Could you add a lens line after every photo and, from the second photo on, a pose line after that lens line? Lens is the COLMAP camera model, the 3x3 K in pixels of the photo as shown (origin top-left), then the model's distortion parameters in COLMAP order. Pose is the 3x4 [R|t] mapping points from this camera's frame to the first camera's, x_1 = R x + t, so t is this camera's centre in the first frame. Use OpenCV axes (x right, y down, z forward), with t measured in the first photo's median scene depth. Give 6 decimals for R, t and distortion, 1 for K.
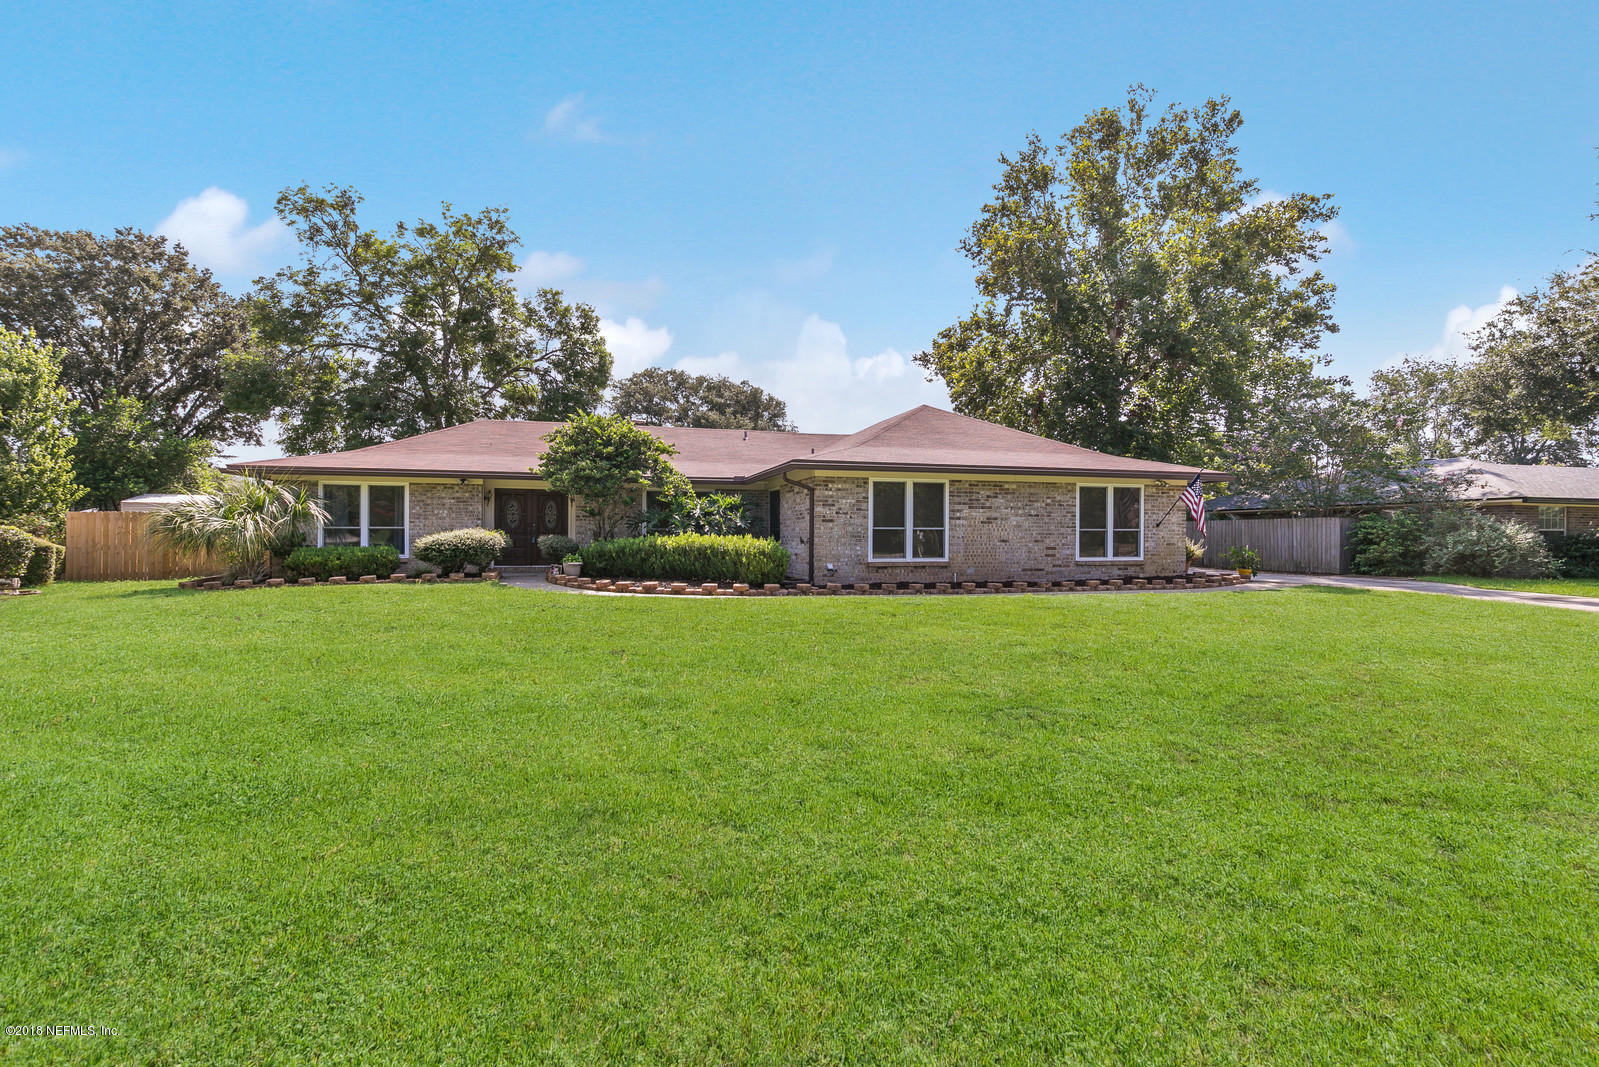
lens RADIAL K [[737.0, 0, 802.5], [0, 737.0, 530.1], [0, 0, 1]] dist [0.008205, -0.000333]
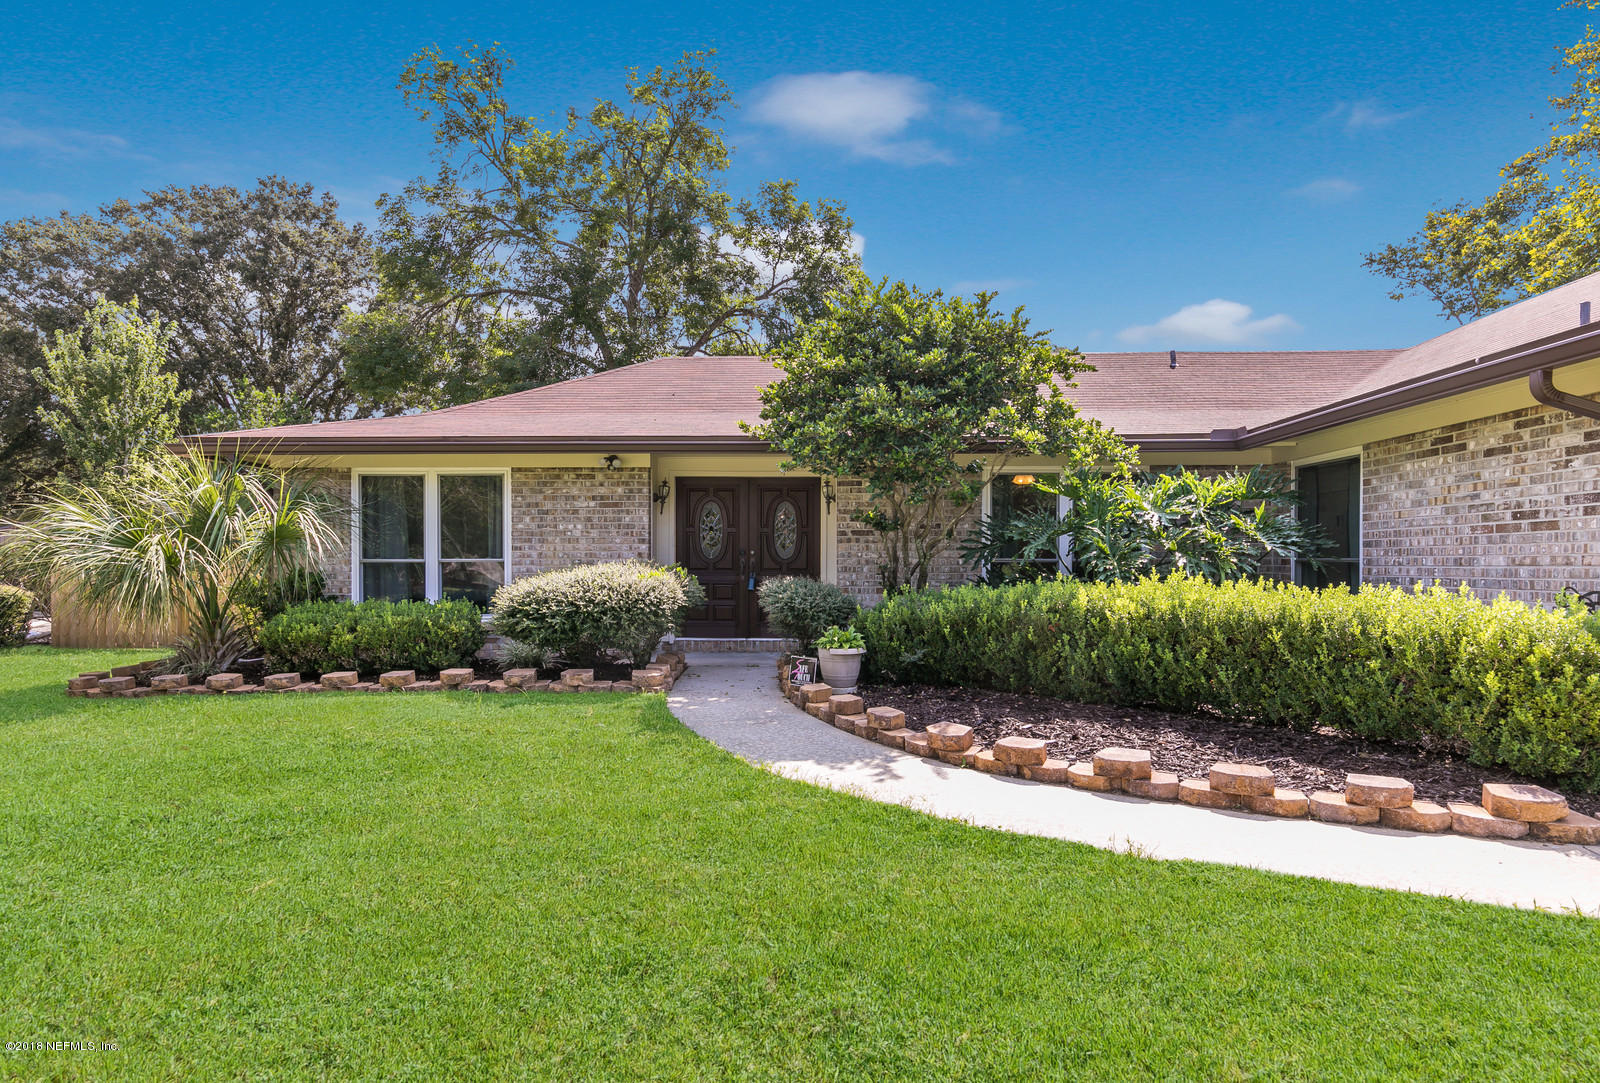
lens RADIAL K [[899.5, 0, 795.9], [0, 899.5, 558.6], [0, 0, 1]] dist [0.018613, 0.000995]
pose [[0.952823, -0.003701, -0.303505, -0.151919], [0.005111, 0.999980, 0.003853, -0.004950], [0.303485, -0.005222, 0.952822, 0.429389]]
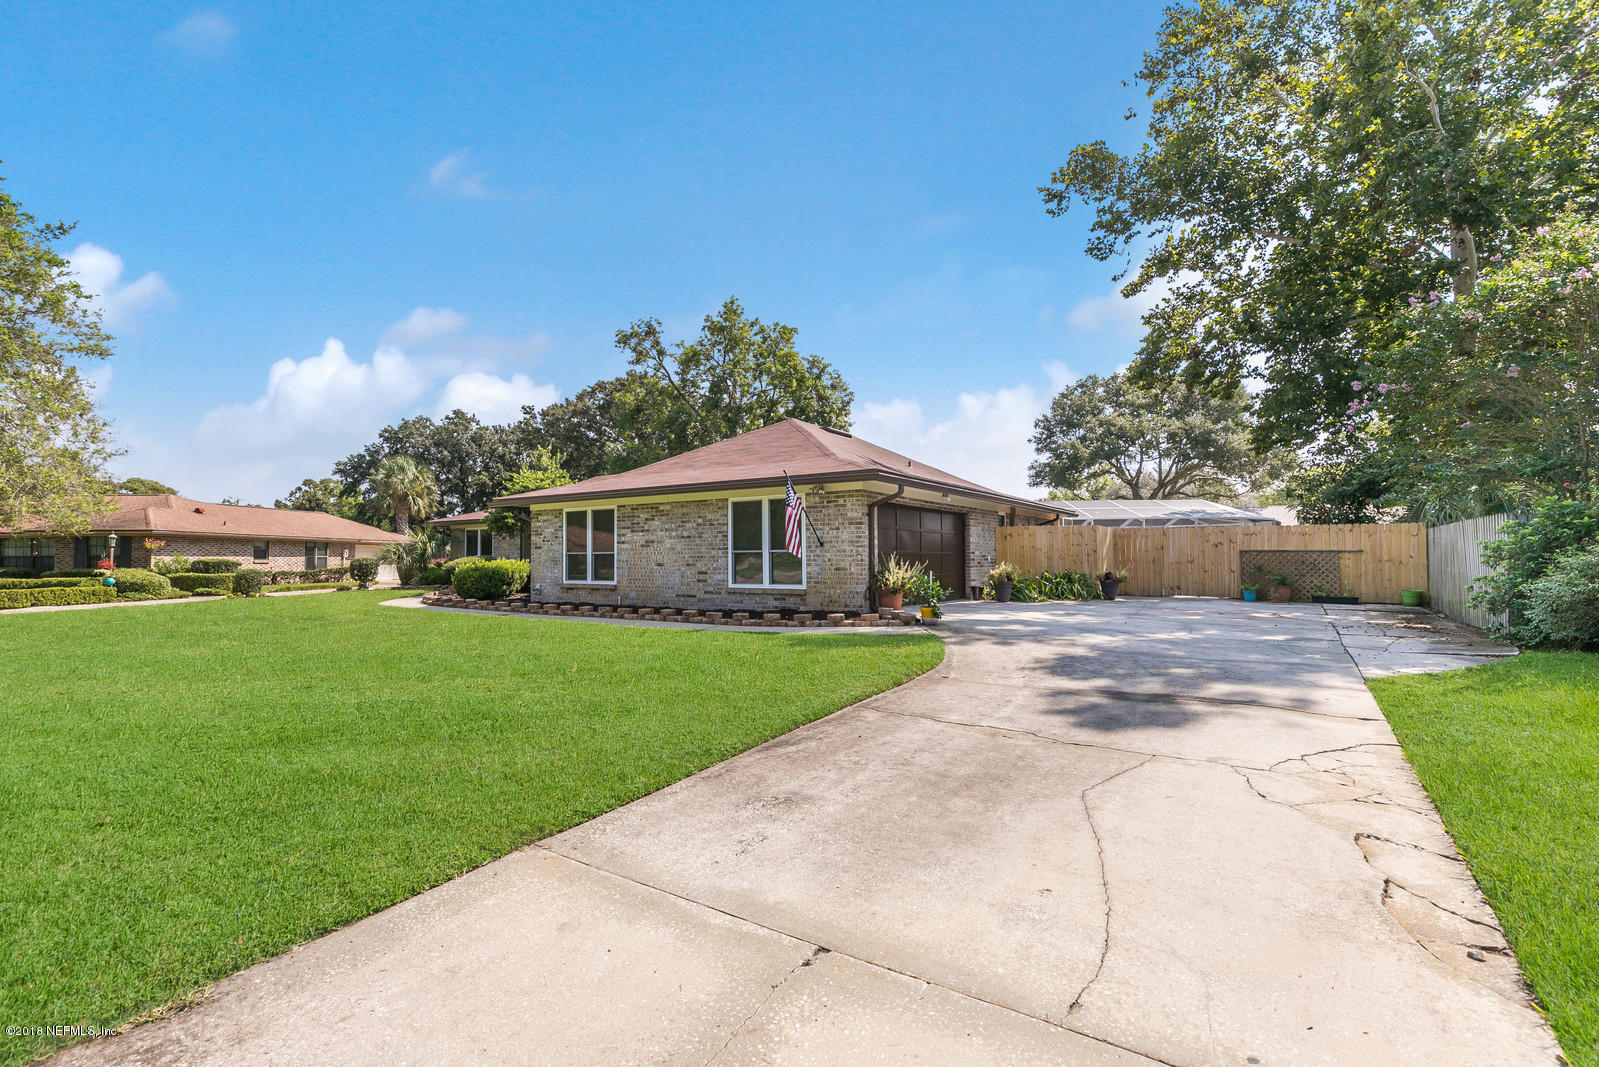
lens RADIAL K [[737.0, 0, 802.5], [0, 737.0, 530.1], [0, 0, 1]] dist [0.008205, -0.000333]
pose [[0.647925, -0.035974, -0.760854, 0.932534], [0.011598, 0.999234, -0.037367, 0.006364], [0.761616, 0.015387, 0.647846, 0.430619]]
